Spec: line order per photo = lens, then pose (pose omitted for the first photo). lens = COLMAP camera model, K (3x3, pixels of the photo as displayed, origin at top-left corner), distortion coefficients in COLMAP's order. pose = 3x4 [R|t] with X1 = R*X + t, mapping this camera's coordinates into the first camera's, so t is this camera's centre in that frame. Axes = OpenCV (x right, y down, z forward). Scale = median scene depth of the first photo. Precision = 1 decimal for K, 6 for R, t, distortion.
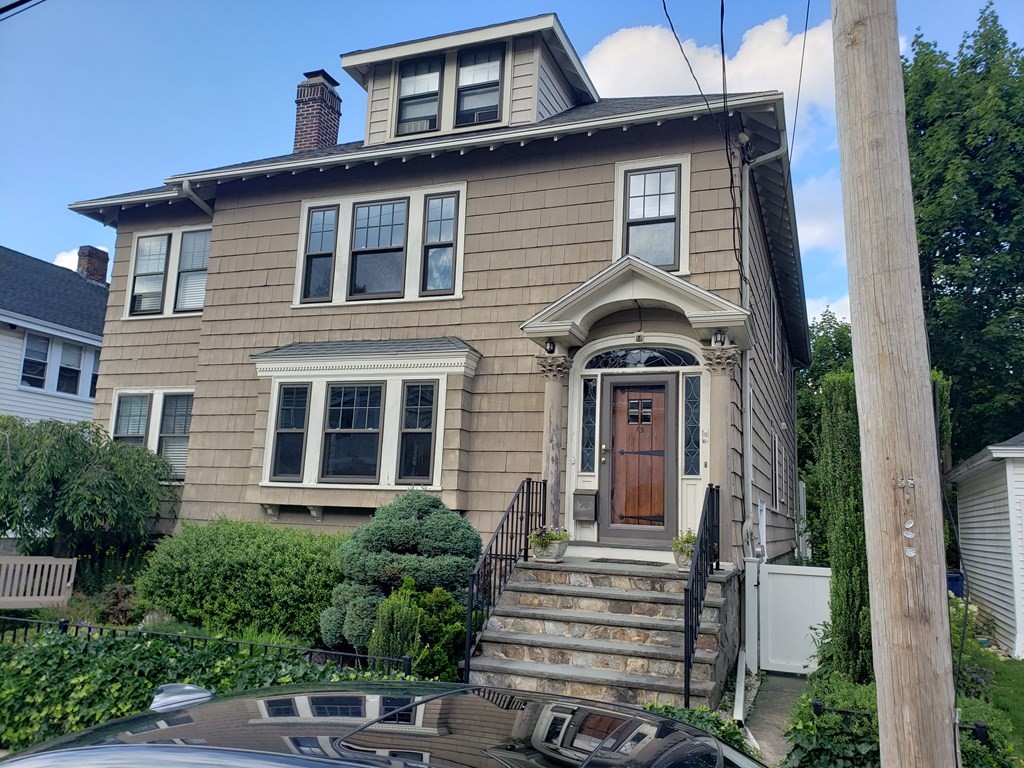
lens RADIAL K [[795.7, 0, 529.8], [0, 795.7, 402.4], [0, 0, 1]] dist [0.096282, -0.156549]
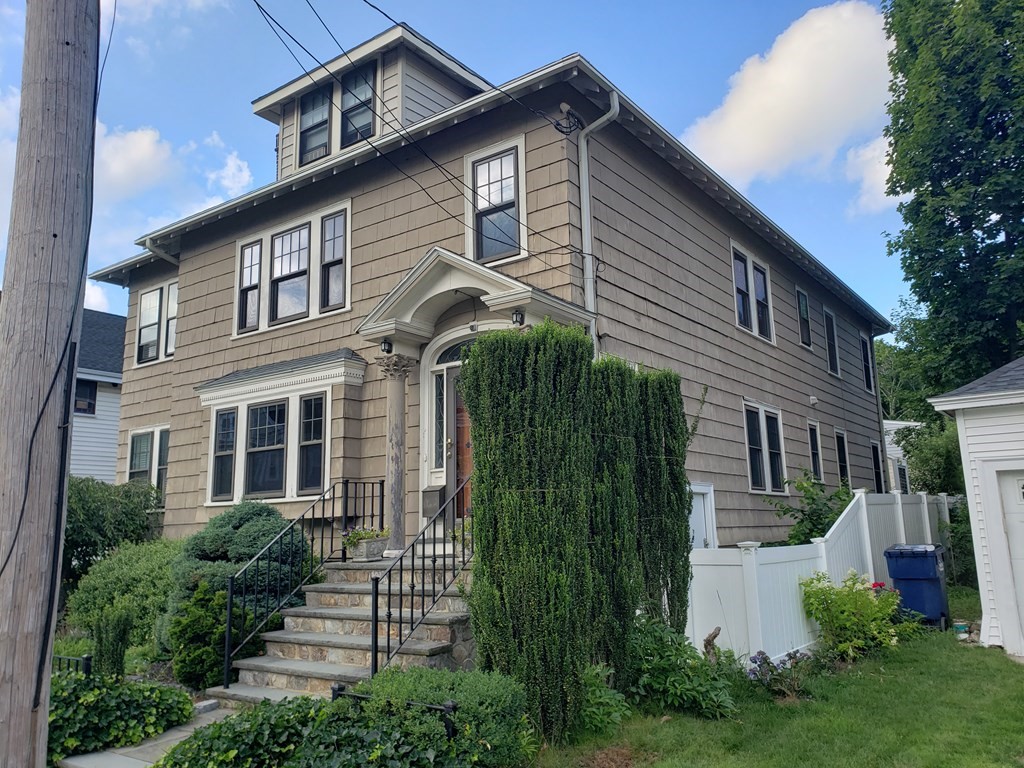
lens RADIAL K [[802.4, 0, 526.0], [0, 802.4, 388.3], [0, 0, 1]] dist [0.019842, -0.000026]
pose [[0.964012, -0.109756, -0.242144, 0.381233], [0.102653, 0.993839, -0.041797, 0.037048], [0.245240, 0.015436, 0.969340, 0.053697]]
